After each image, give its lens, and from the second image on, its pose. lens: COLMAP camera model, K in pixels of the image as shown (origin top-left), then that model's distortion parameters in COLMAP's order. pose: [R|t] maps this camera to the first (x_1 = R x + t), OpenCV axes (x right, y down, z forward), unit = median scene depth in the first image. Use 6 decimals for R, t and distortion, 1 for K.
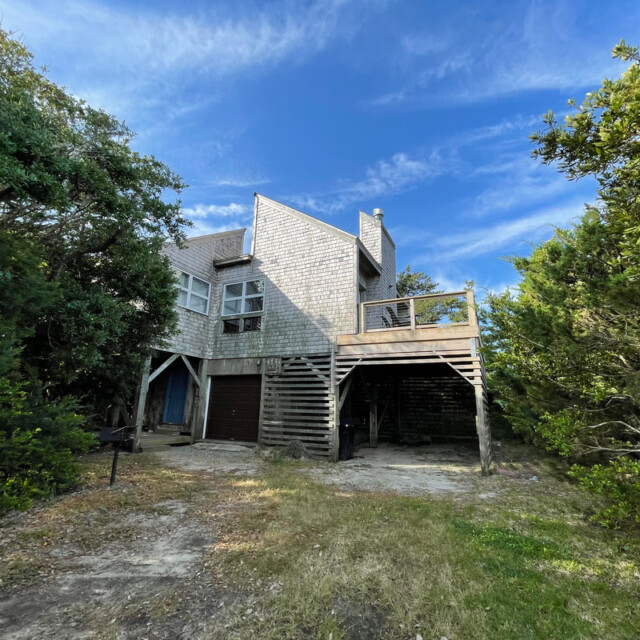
lens RADIAL K [[353.7, 0, 319.4], [0, 353.7, 320.0], [0, 0, 1]] dist [0.003710, 0.000272]
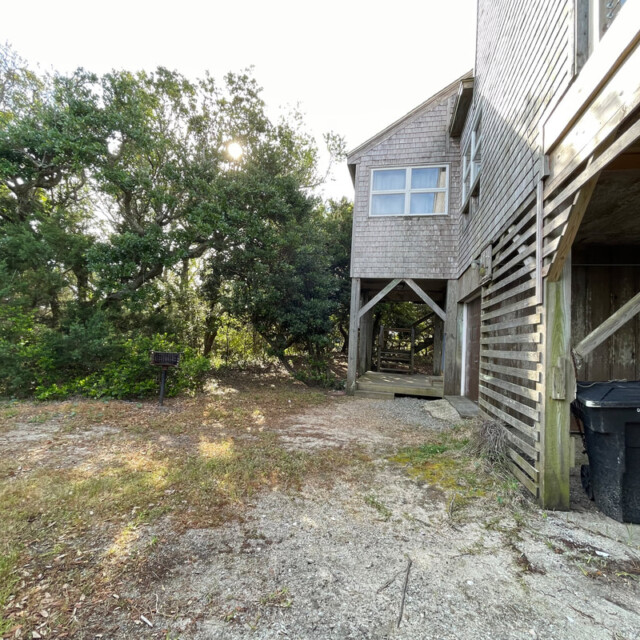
lens RADIAL K [[353.7, 0, 319.0], [0, 353.7, 320.7], [0, 0, 1]] dist [0.003710, 0.000272]
pose [[0.209996, -0.074511, -0.974859, 0.288783], [0.182902, 0.982483, -0.035694, 0.177031], [0.960442, -0.170808, 0.219946, 0.646143]]
